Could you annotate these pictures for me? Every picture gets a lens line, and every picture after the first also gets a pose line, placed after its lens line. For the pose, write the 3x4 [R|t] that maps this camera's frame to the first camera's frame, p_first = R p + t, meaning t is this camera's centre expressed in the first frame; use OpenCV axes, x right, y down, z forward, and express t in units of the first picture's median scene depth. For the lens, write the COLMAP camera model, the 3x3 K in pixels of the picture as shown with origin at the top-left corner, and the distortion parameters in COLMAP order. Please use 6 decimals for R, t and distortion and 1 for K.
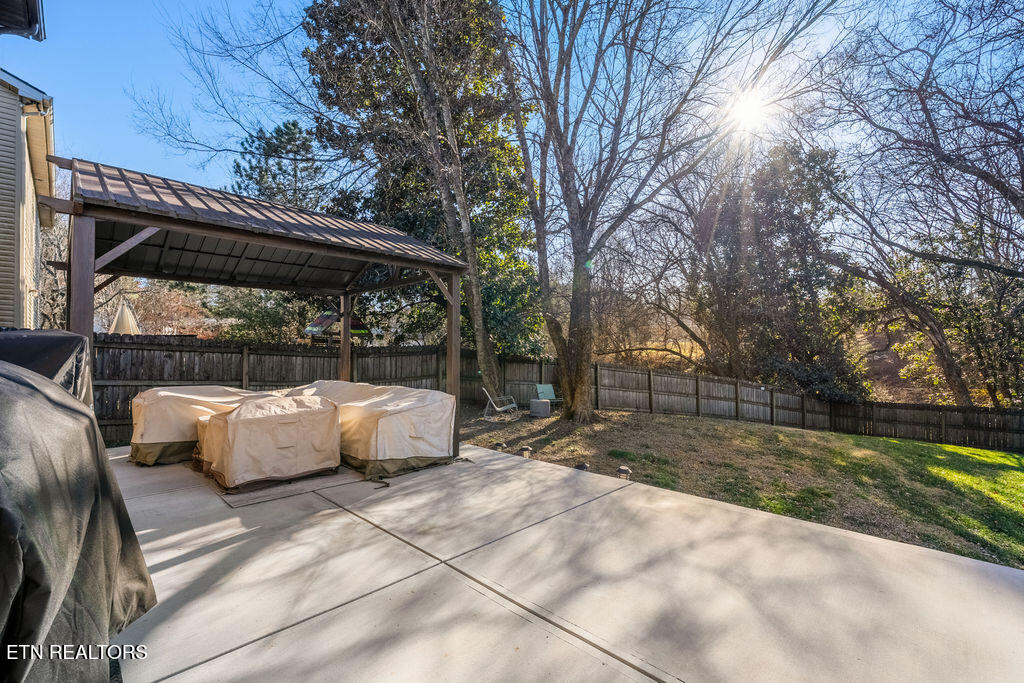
lens RADIAL K [[455.6, 0, 508.7], [0, 455.6, 343.5], [0, 0, 1]] dist [-0.002729, -0.000645]
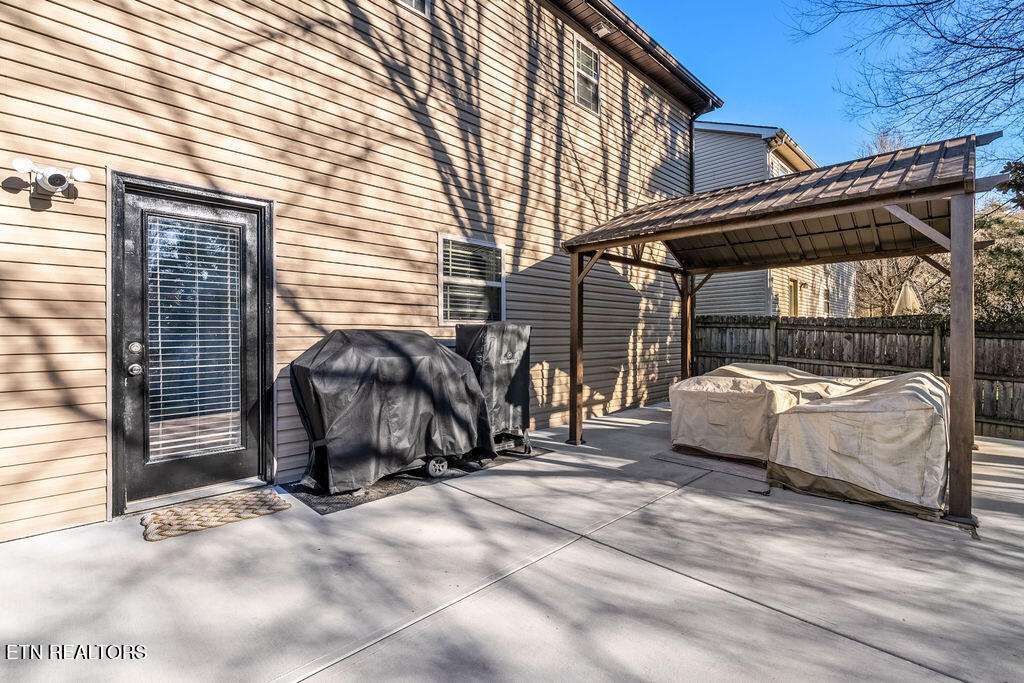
lens RADIAL K [[455.6, 0, 483.0], [0, 455.6, 334.9], [0, 0, 1]] dist [-0.002729, -0.000645]
pose [[-0.035797, 0.005369, -0.999345, 0.612262], [0.014747, 0.999880, 0.004844, 0.012328], [0.999250, -0.014564, -0.035871, 0.553025]]
